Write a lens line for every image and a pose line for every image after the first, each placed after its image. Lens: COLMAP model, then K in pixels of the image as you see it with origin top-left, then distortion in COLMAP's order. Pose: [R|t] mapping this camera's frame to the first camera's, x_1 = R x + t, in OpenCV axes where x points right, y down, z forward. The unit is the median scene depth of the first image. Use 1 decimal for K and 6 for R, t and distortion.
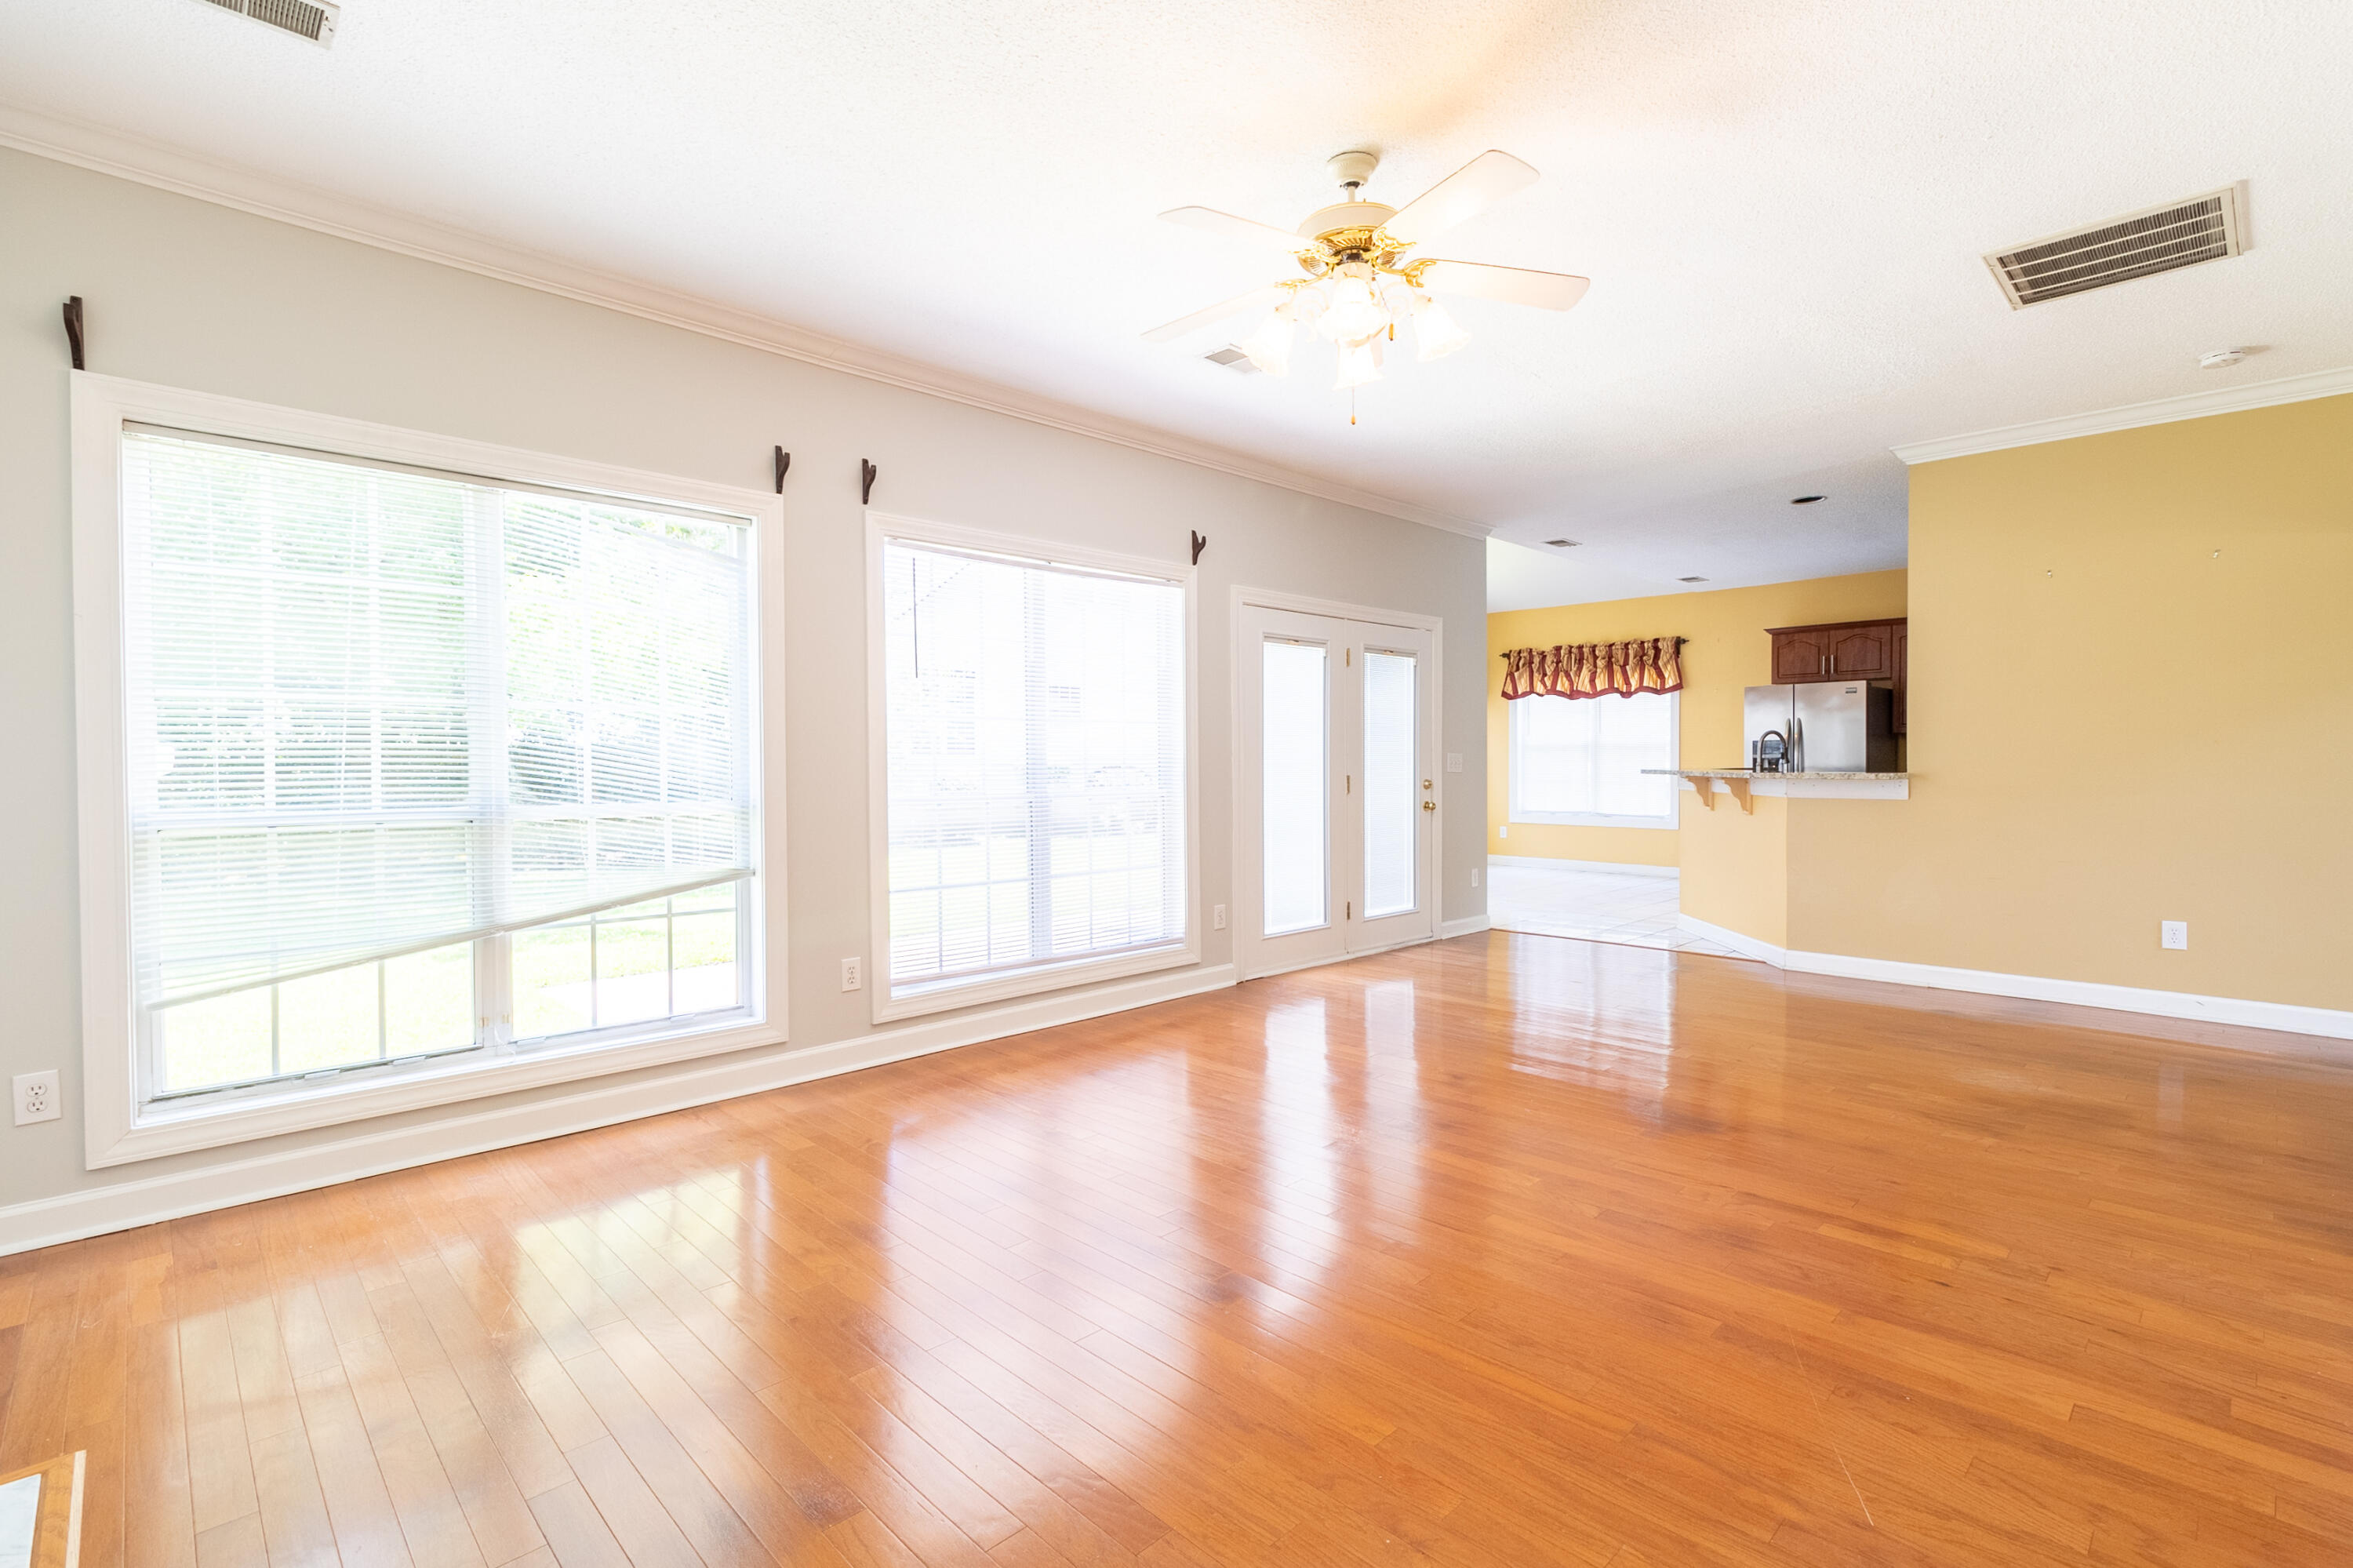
lens RADIAL K [[1088.9, 0, 1192.1], [0, 1088.9, 777.9], [0, 0, 1]] dist [-0.003558, -0.000055]
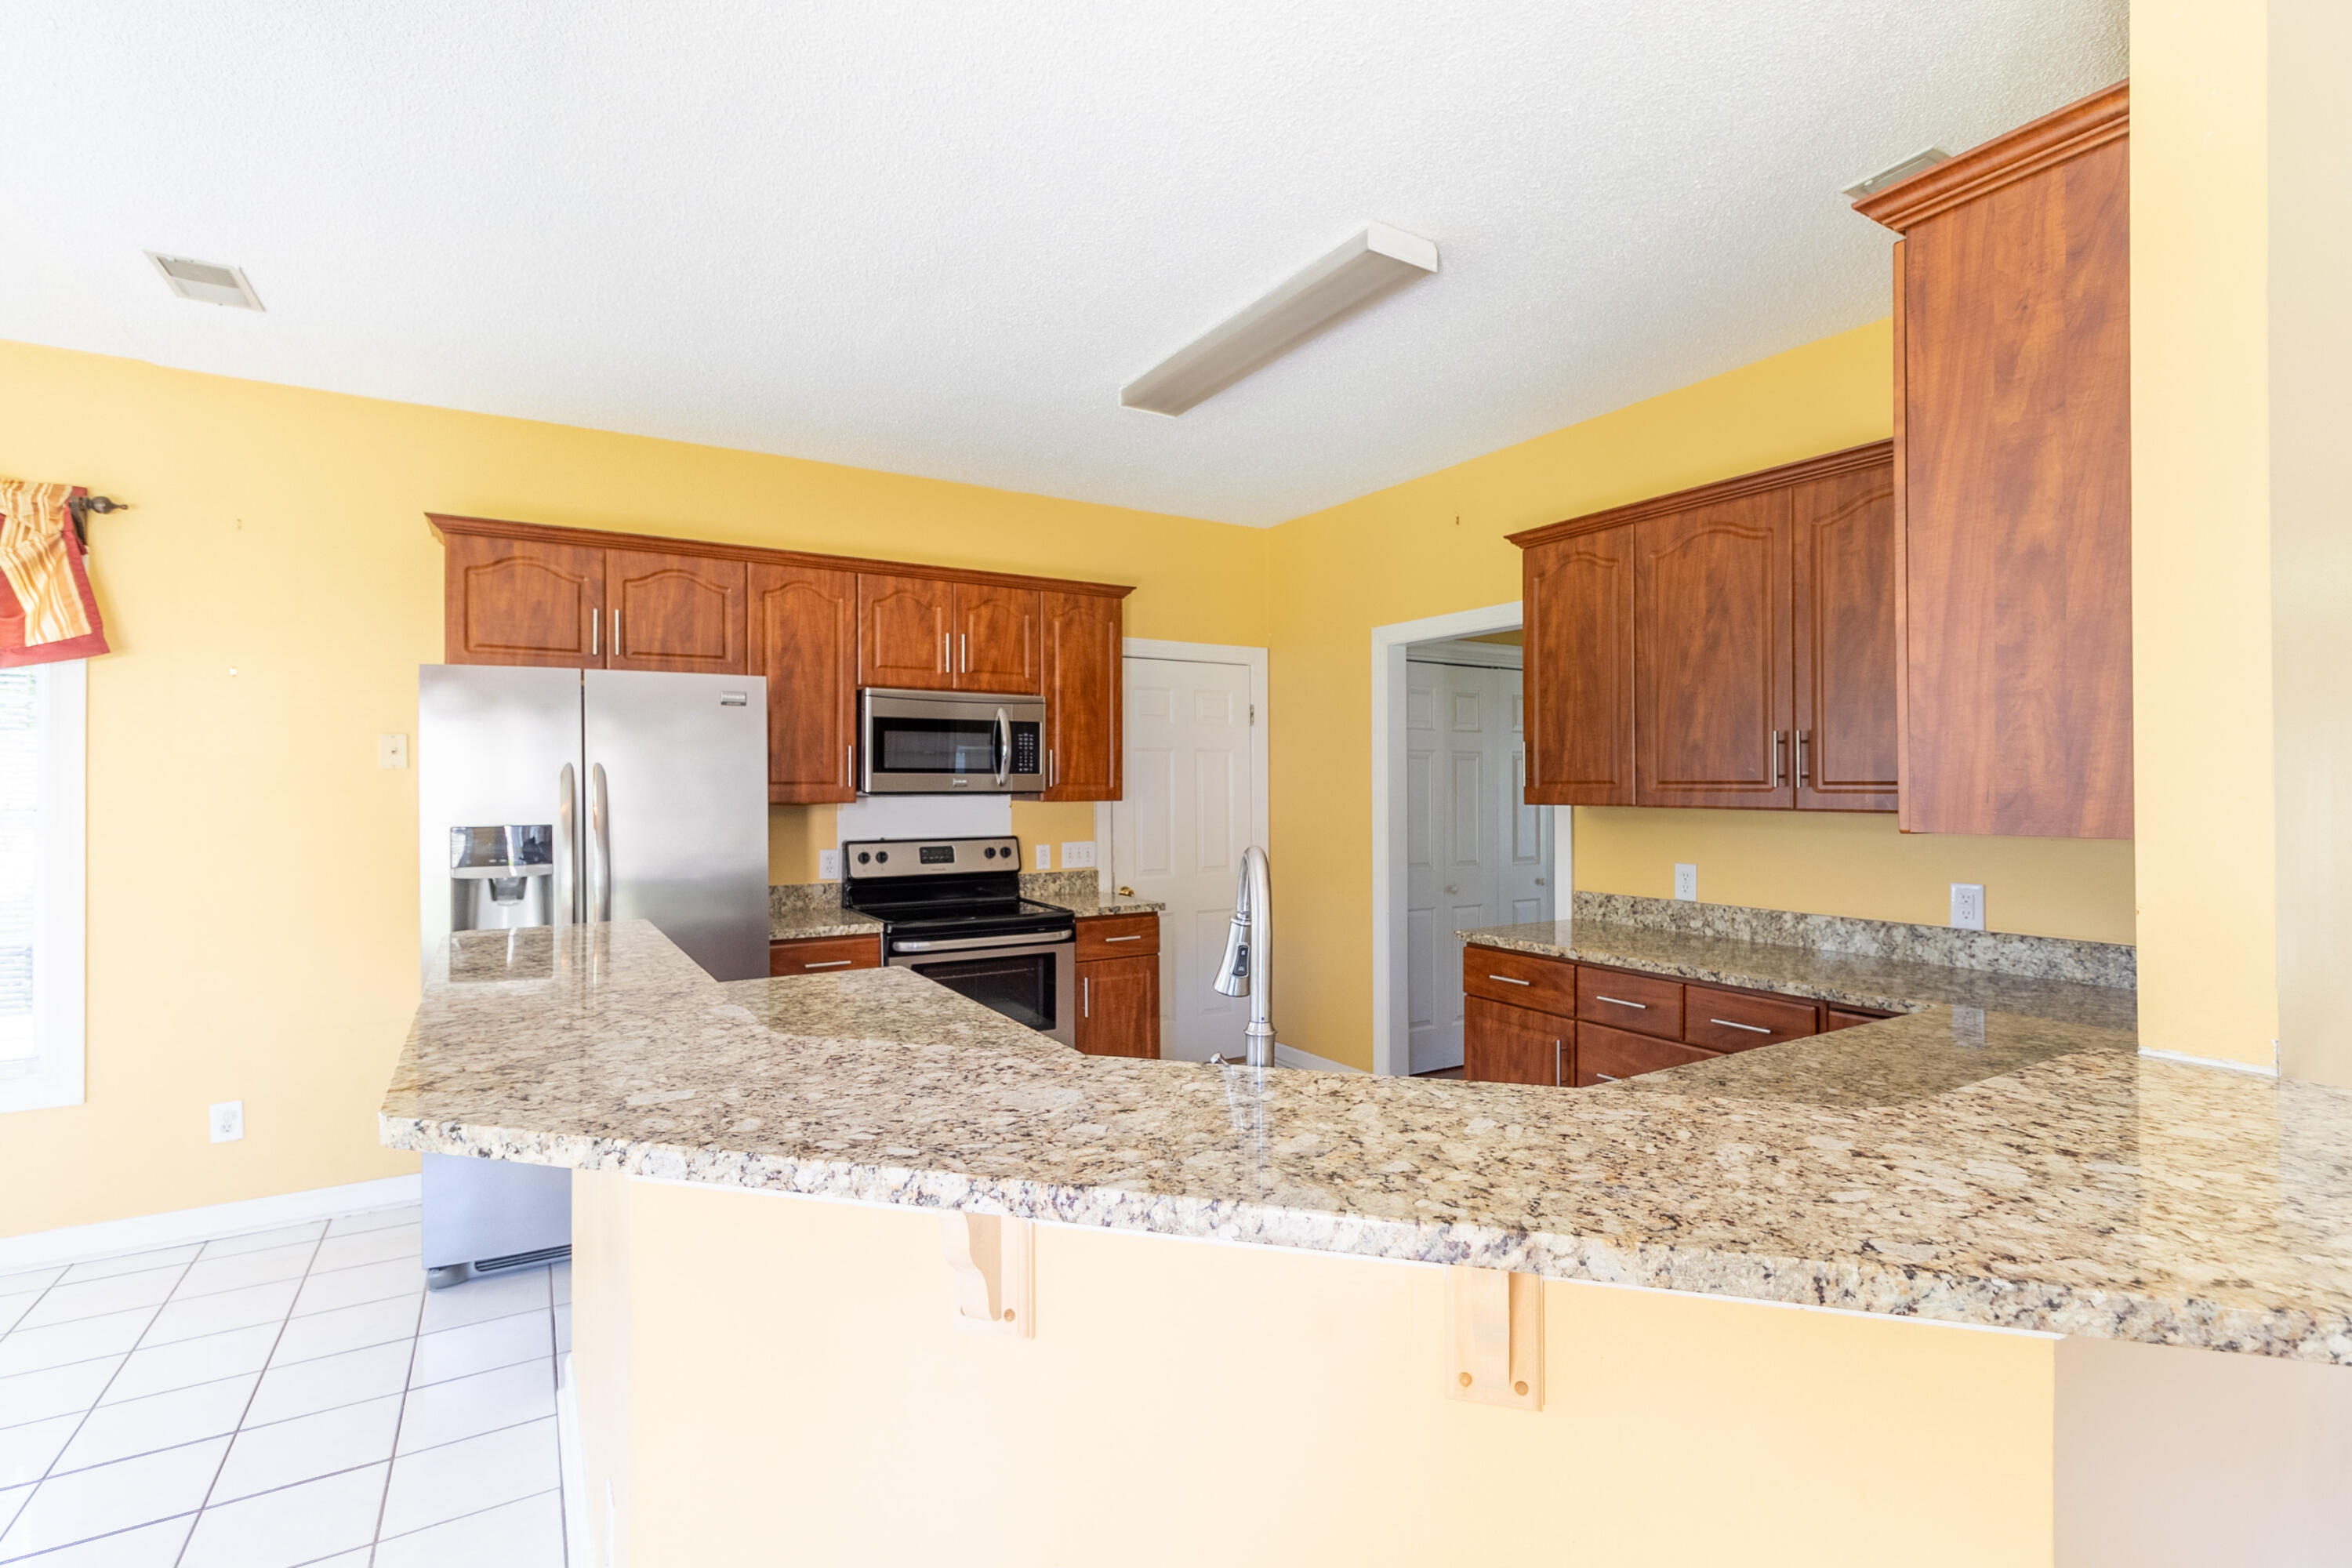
lens RADIAL K [[1095.3, 0, 1185.7], [0, 1095.3, 780.4], [0, 0, 1]] dist [0.003444, 0.001005]
pose [[0.226710, 0.006267, 0.973942, 0.206592], [0.017333, 0.999795, -0.010469, -0.035528], [-0.973808, 0.019255, 0.226555, 0.609382]]
